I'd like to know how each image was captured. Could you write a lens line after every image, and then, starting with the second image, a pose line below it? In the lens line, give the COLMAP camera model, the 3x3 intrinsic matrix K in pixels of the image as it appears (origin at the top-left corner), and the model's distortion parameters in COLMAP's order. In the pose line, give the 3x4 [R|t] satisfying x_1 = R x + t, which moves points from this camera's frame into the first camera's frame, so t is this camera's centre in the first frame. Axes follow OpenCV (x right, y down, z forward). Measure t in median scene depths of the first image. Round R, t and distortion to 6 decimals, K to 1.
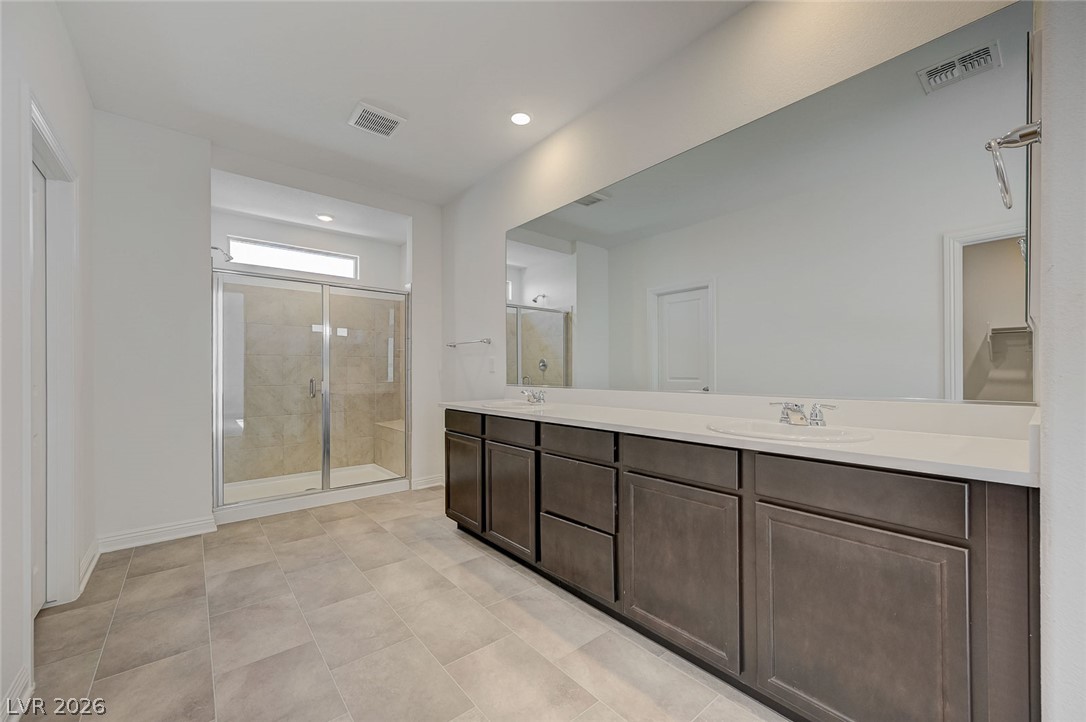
lens RADIAL K [[432.8, 0, 540.4], [0, 432.8, 369.1], [0, 0, 1]] dist [0.007025, -0.000096]
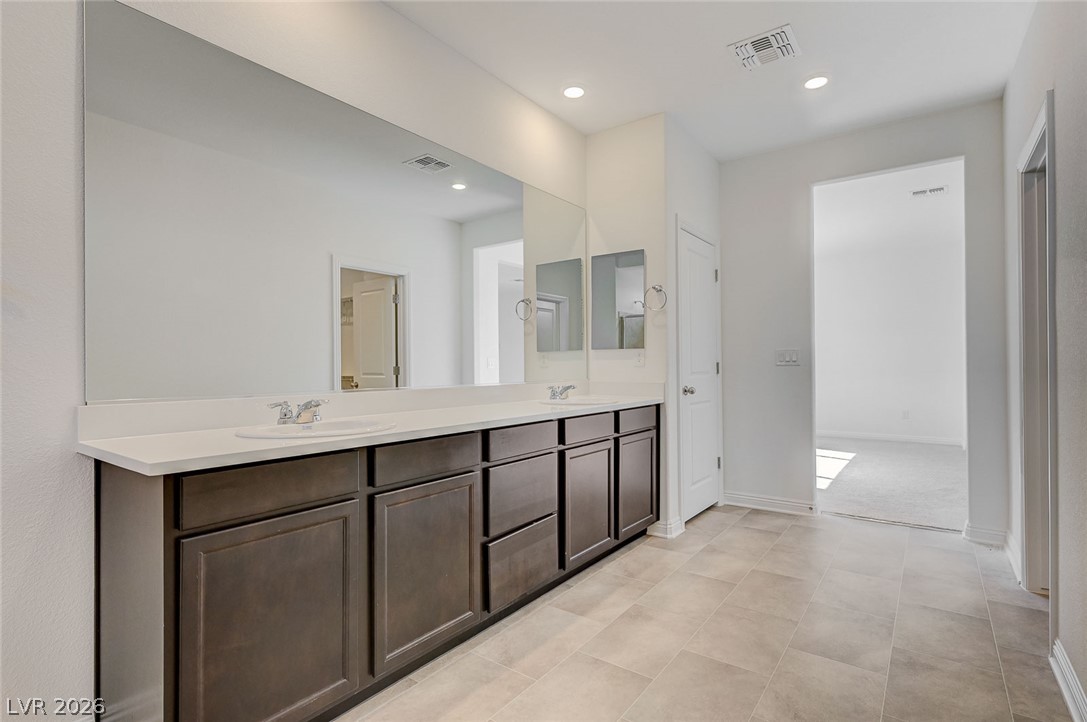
lens RADIAL K [[524.5, 0, 541.4], [0, 524.5, 362.0], [0, 0, 1]] dist [-0.019785, 0.000866]
pose [[-0.247796, 0.008388, 0.968776, -1.072436], [-0.004751, 0.999940, -0.009873, 0.010565], [-0.968801, -0.007049, -0.247741, 1.305193]]
